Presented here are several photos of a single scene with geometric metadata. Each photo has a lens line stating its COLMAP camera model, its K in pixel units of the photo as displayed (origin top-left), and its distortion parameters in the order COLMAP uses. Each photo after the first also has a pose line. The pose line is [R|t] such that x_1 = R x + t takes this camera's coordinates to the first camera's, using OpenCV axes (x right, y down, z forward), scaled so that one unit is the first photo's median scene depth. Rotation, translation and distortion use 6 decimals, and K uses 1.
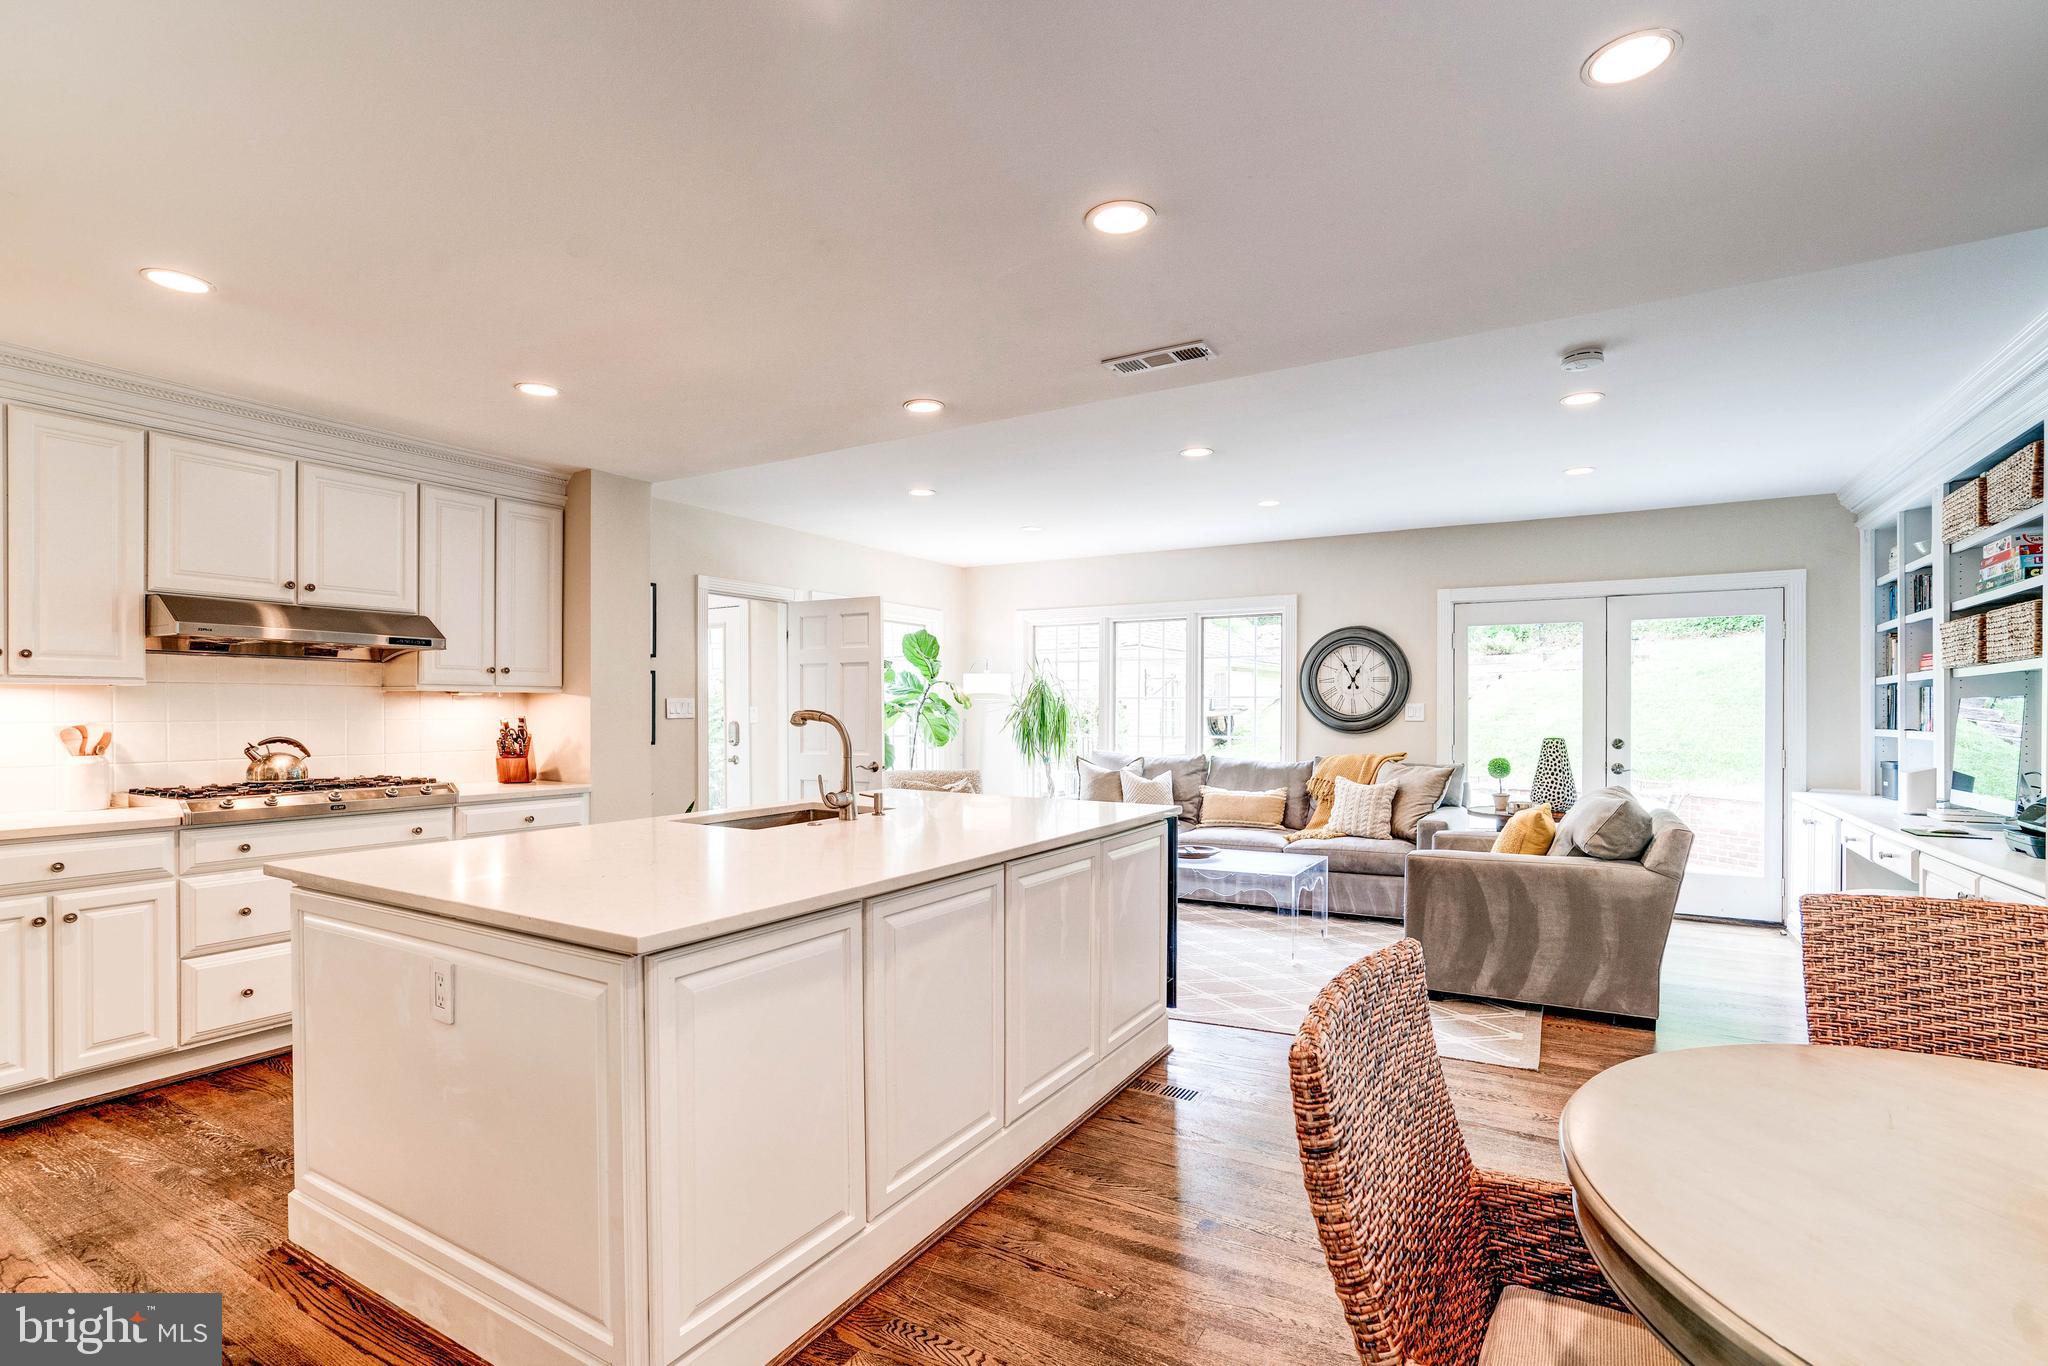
lens RADIAL K [[955.9, 0, 1082.2], [0, 955.9, 704.1], [0, 0, 1]] dist [-0.030852, 0.010794]
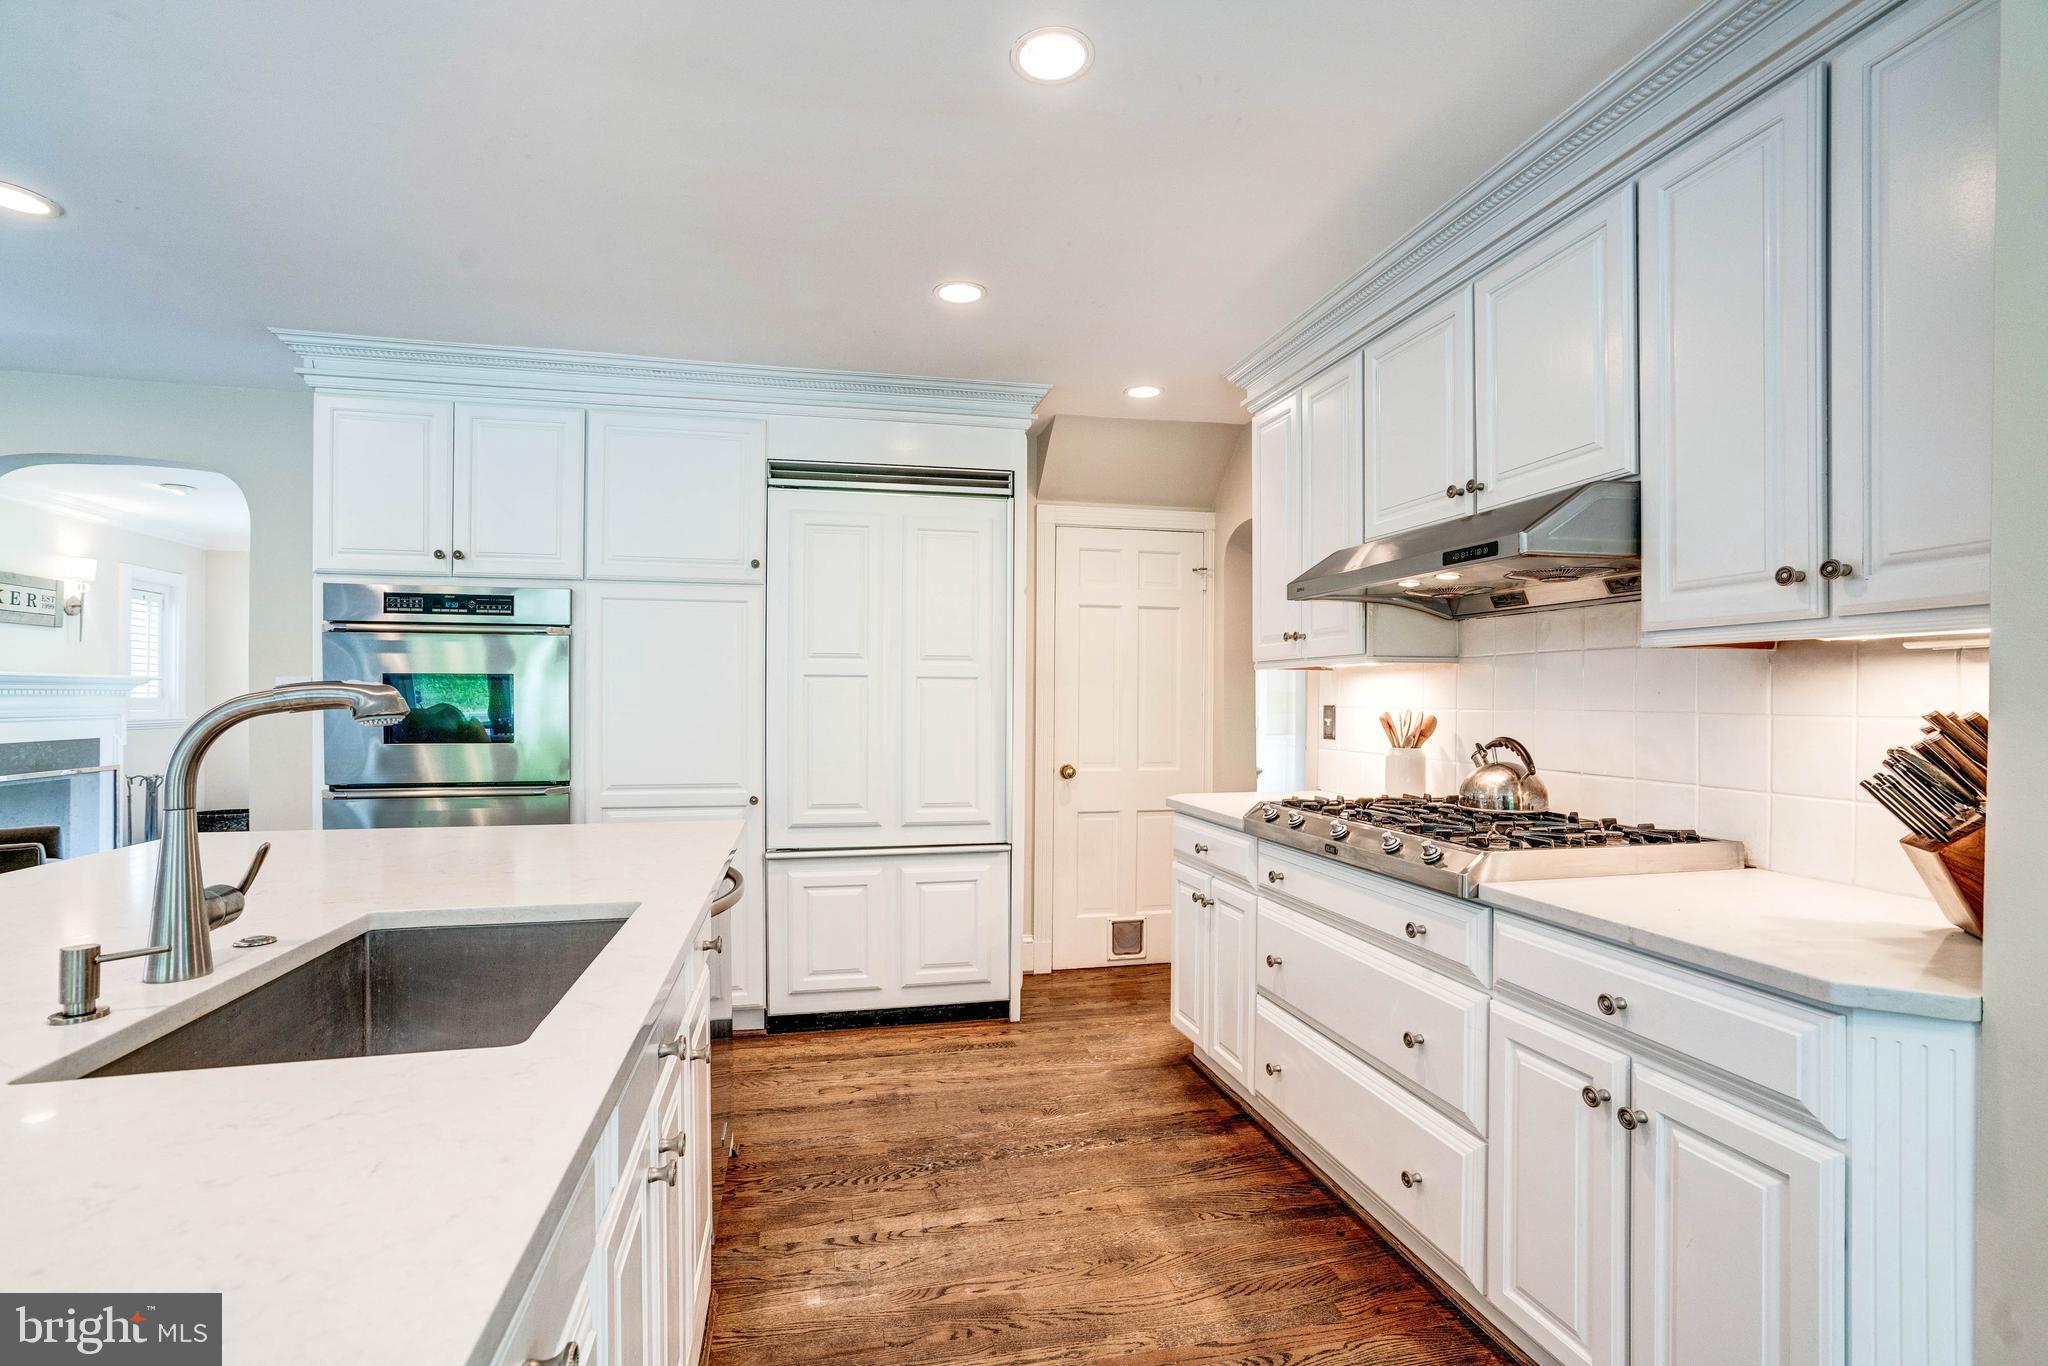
lens RADIAL K [[955.9, 0, 1061.6], [0, 955.9, 708.0], [0, 0, 1]] dist [-0.030852, 0.010794]
pose [[-0.761137, 0.000700, -0.648590, -0.211569], [-0.001375, 0.999995, 0.002693, 0.013642], [0.648589, 0.002942, -0.761133, 1.154618]]
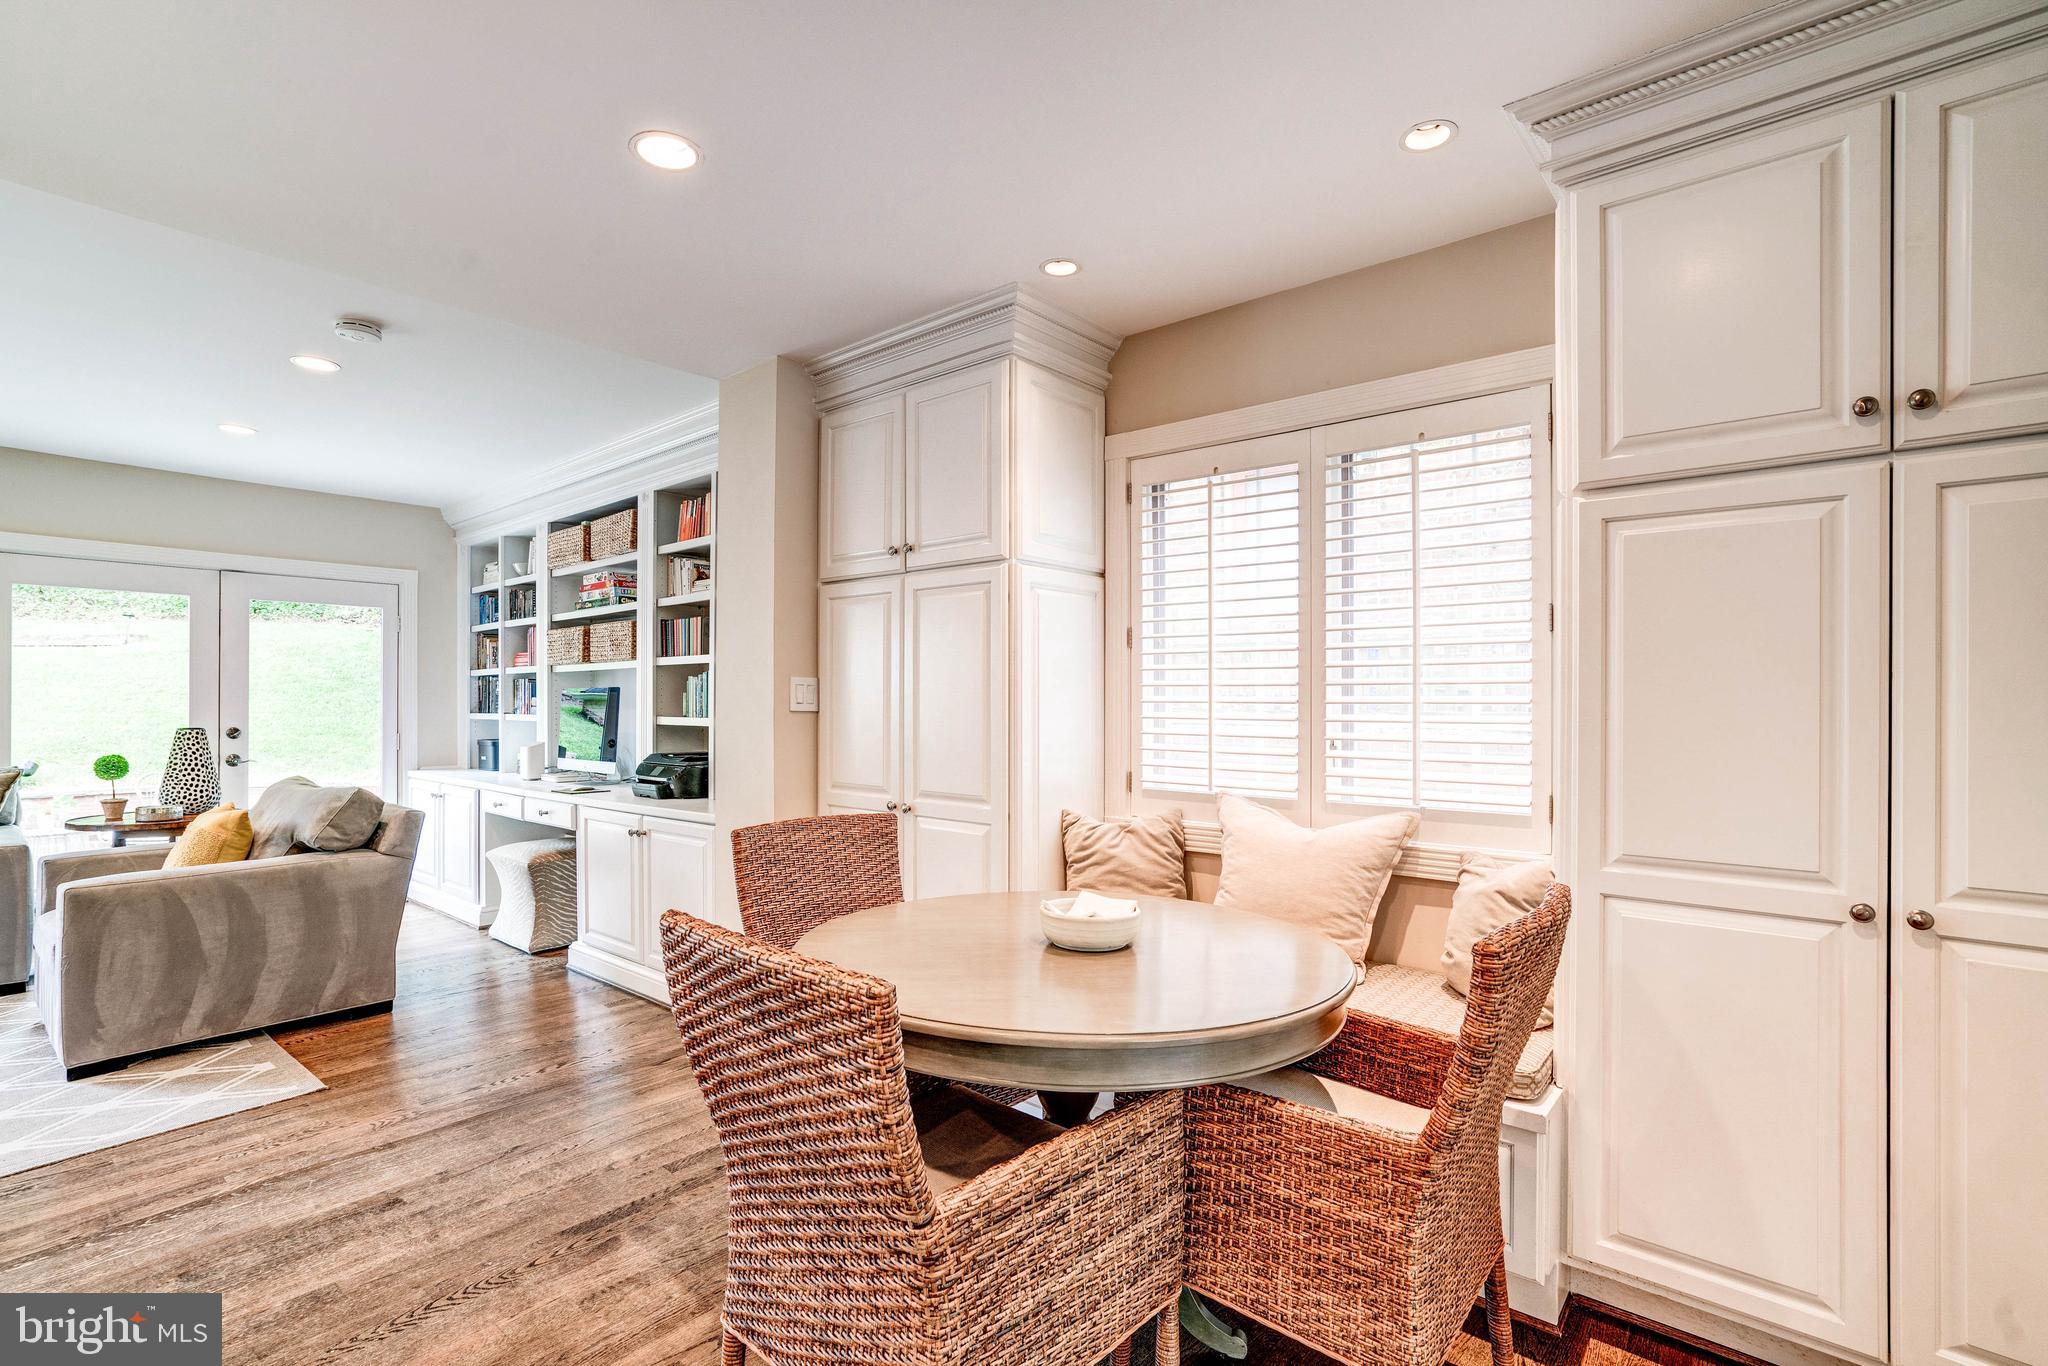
lens RADIAL K [[930.2, 0, 948.2], [0, 930.2, 691.9], [0, 0, 1]] dist [0.002931, 0.000779]
pose [[0.250085, 0.007187, 0.968197, -0.206686], [-0.007957, 0.999954, -0.005367, 0.001953], [-0.968191, -0.006362, 0.250130, 0.159197]]
